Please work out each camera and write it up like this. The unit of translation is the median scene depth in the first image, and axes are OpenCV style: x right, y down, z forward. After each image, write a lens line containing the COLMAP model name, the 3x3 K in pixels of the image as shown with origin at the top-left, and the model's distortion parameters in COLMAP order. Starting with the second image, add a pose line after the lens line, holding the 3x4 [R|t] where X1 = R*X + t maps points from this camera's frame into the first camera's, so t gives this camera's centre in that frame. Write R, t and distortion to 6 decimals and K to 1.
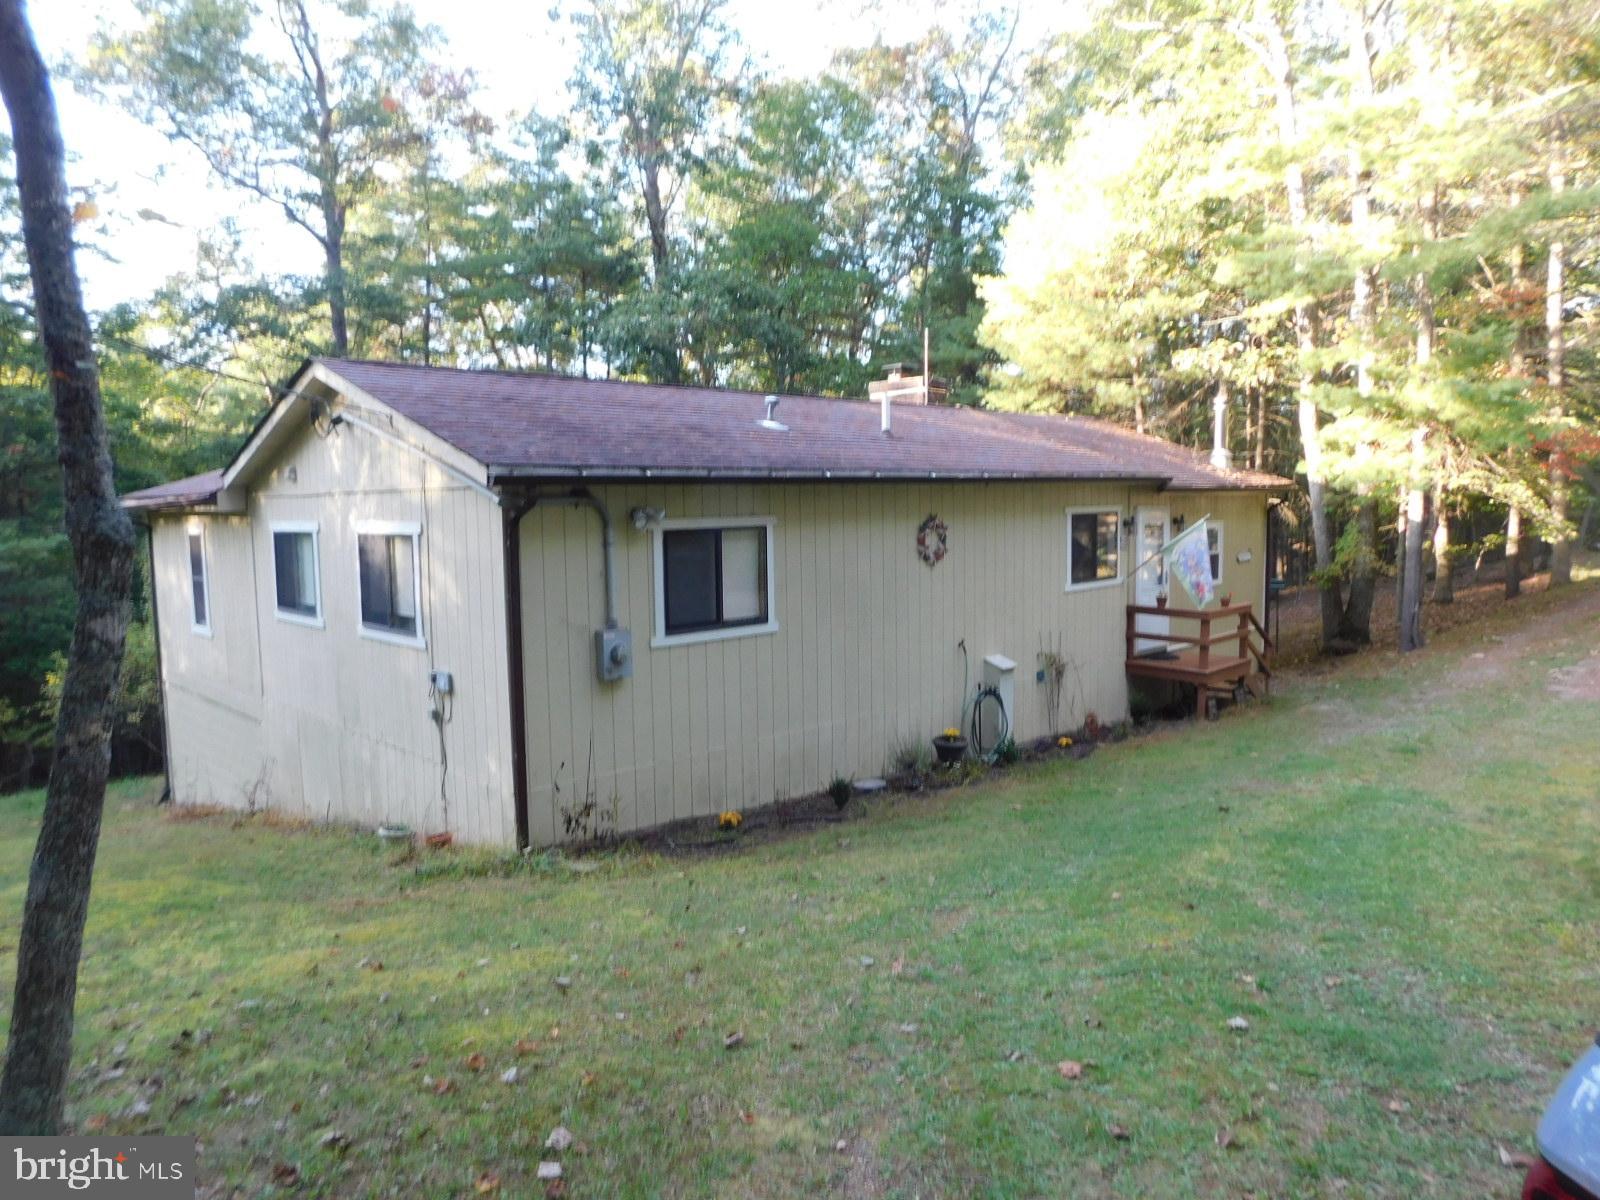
lens RADIAL K [[1058.8, 0, 812.5], [0, 1058.8, 591.6], [0, 0, 1]] dist [-0.075757, 0.045609]
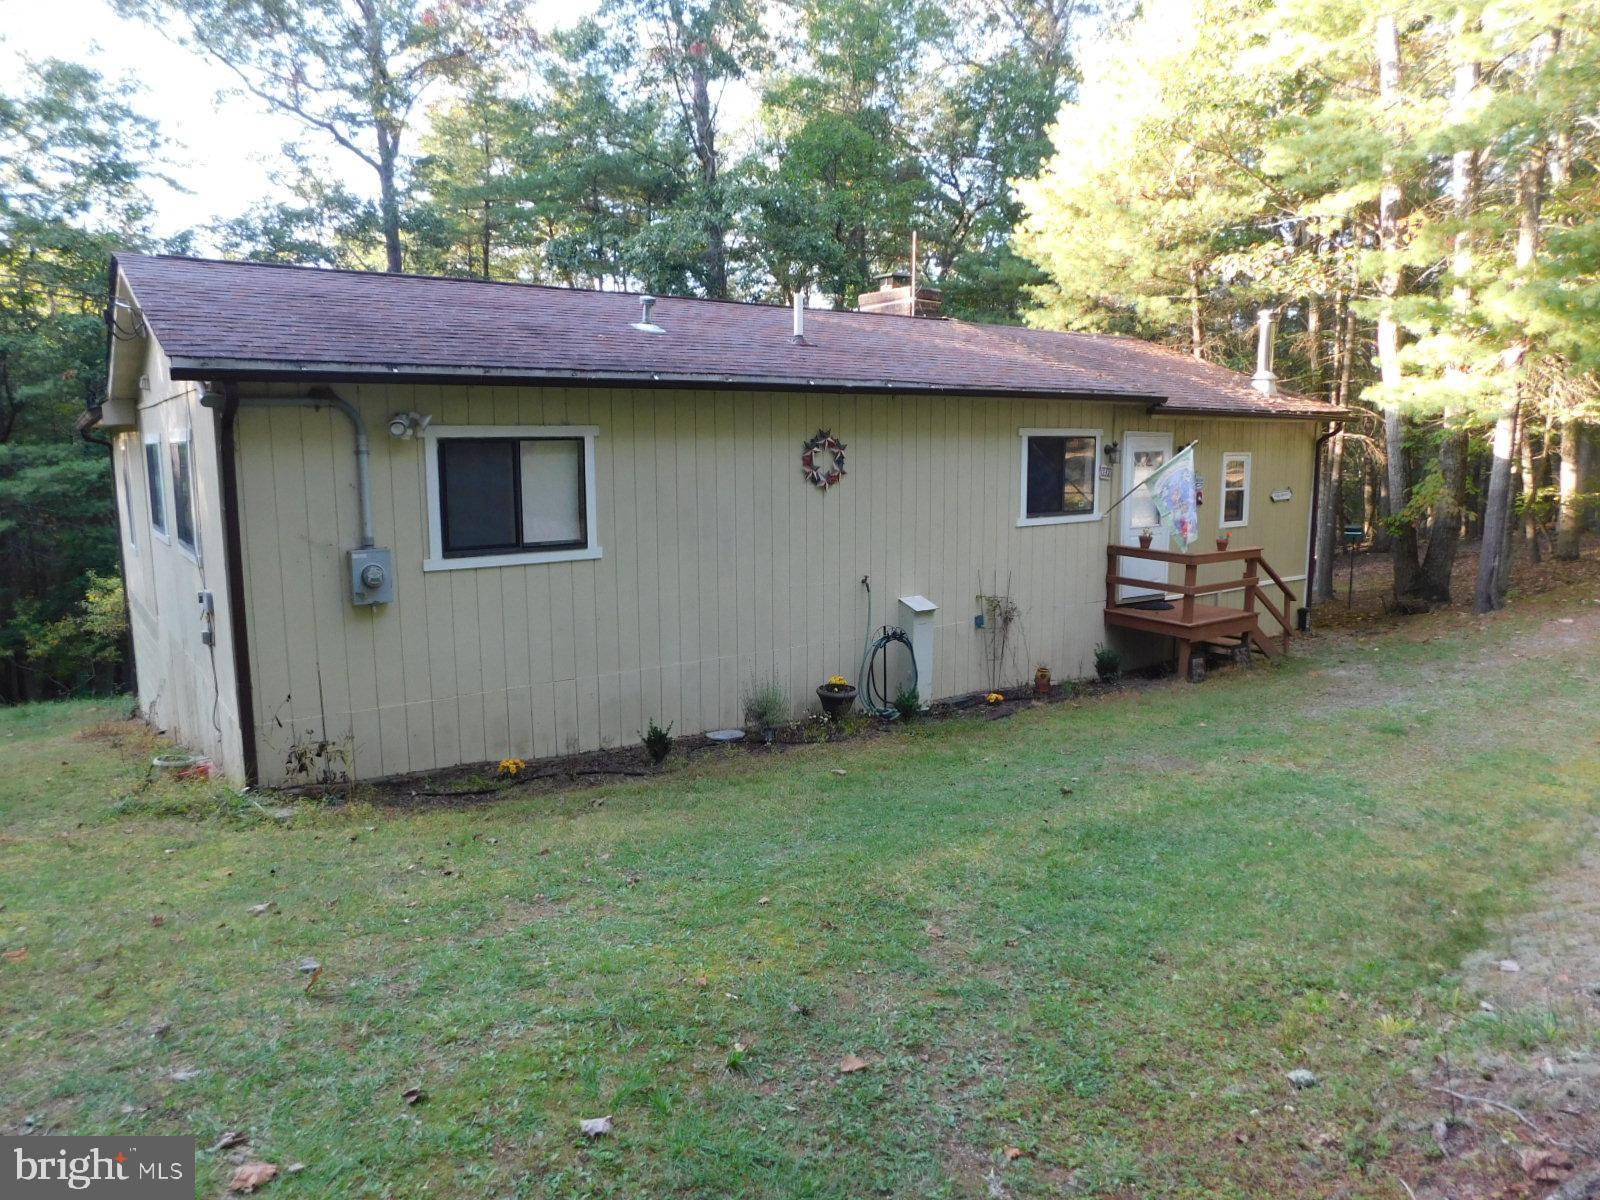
lens RADIAL K [[1058.8, 0, 814.5], [0, 1058.8, 599.0], [0, 0, 1]] dist [-0.075757, 0.045609]
pose [[0.990256, 0.032369, -0.135442, 0.196368], [-0.023936, 0.997699, 0.063437, 0.008606], [0.137184, -0.059577, 0.988752, 0.115762]]
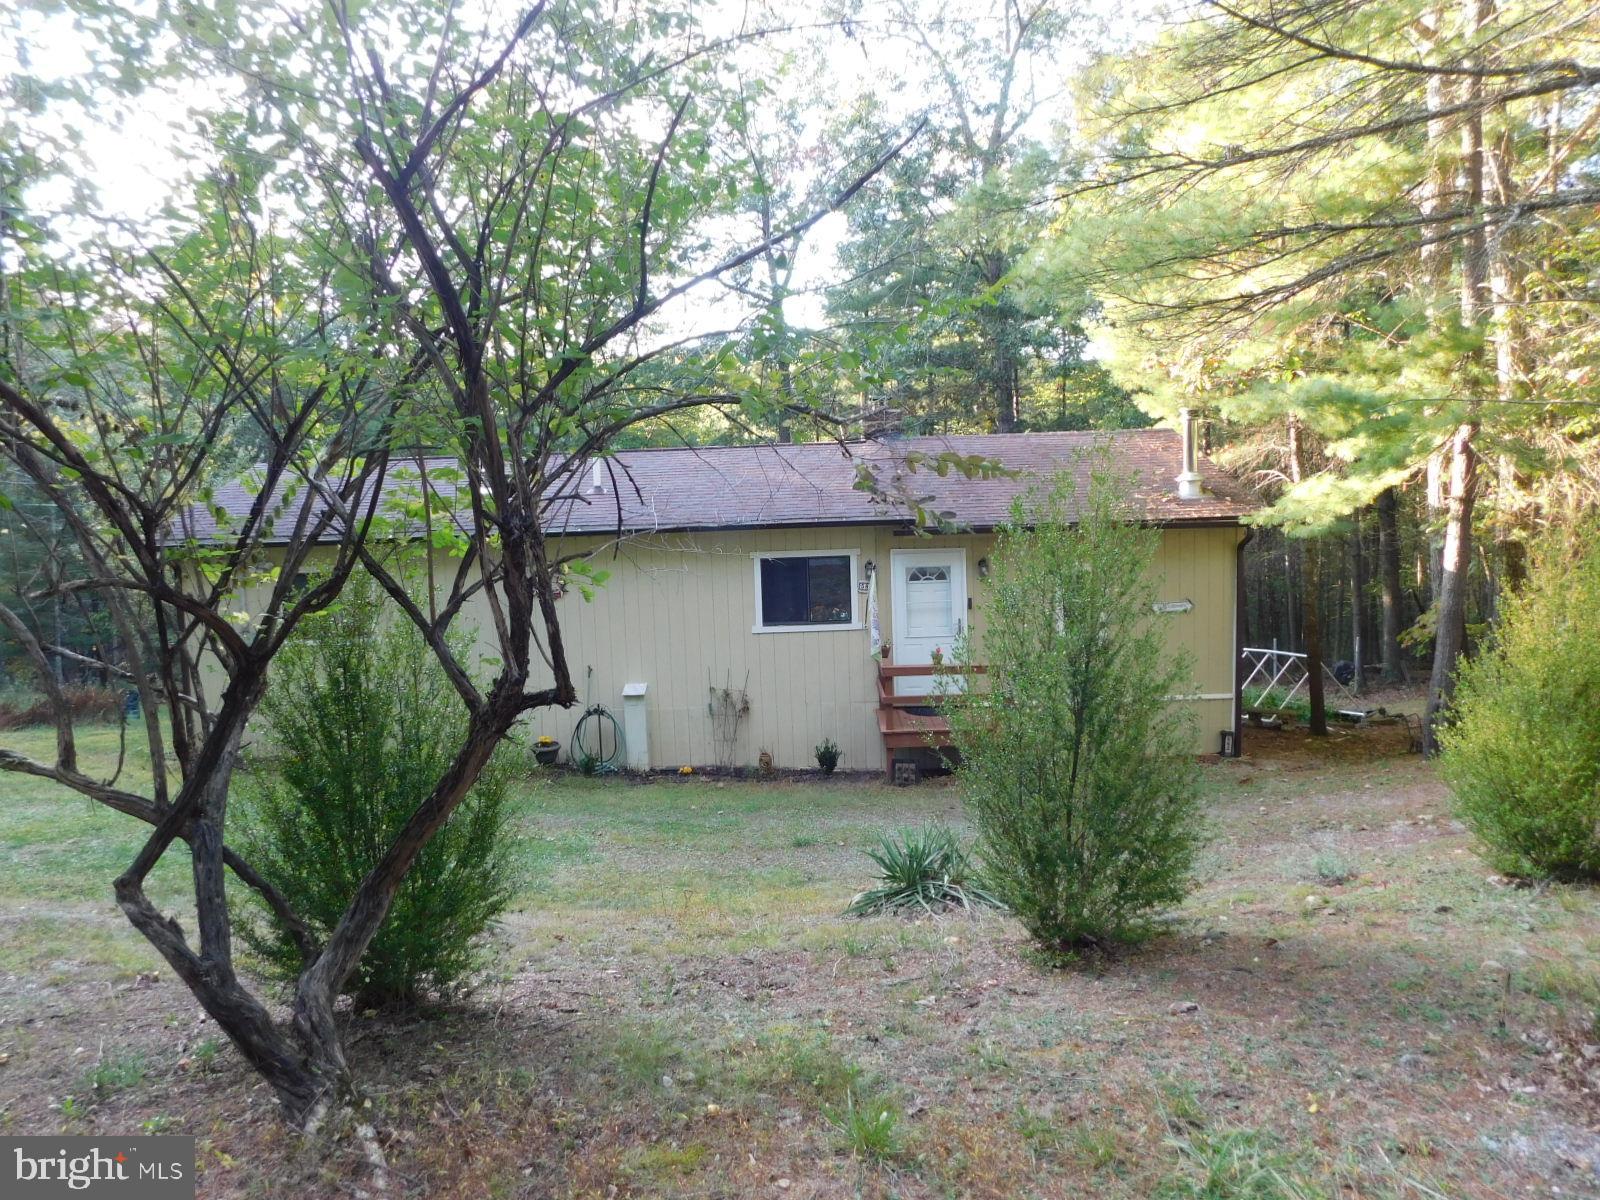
lens RADIAL K [[1058.8, 0, 804.4], [0, 1058.8, 589.5], [0, 0, 1]] dist [-0.075757, 0.045609]
pose [[0.723478, 0.050728, -0.688482, 1.007255], [-0.042784, 0.998674, 0.028624, -0.075679], [0.689021, 0.008747, 0.724689, 0.279113]]
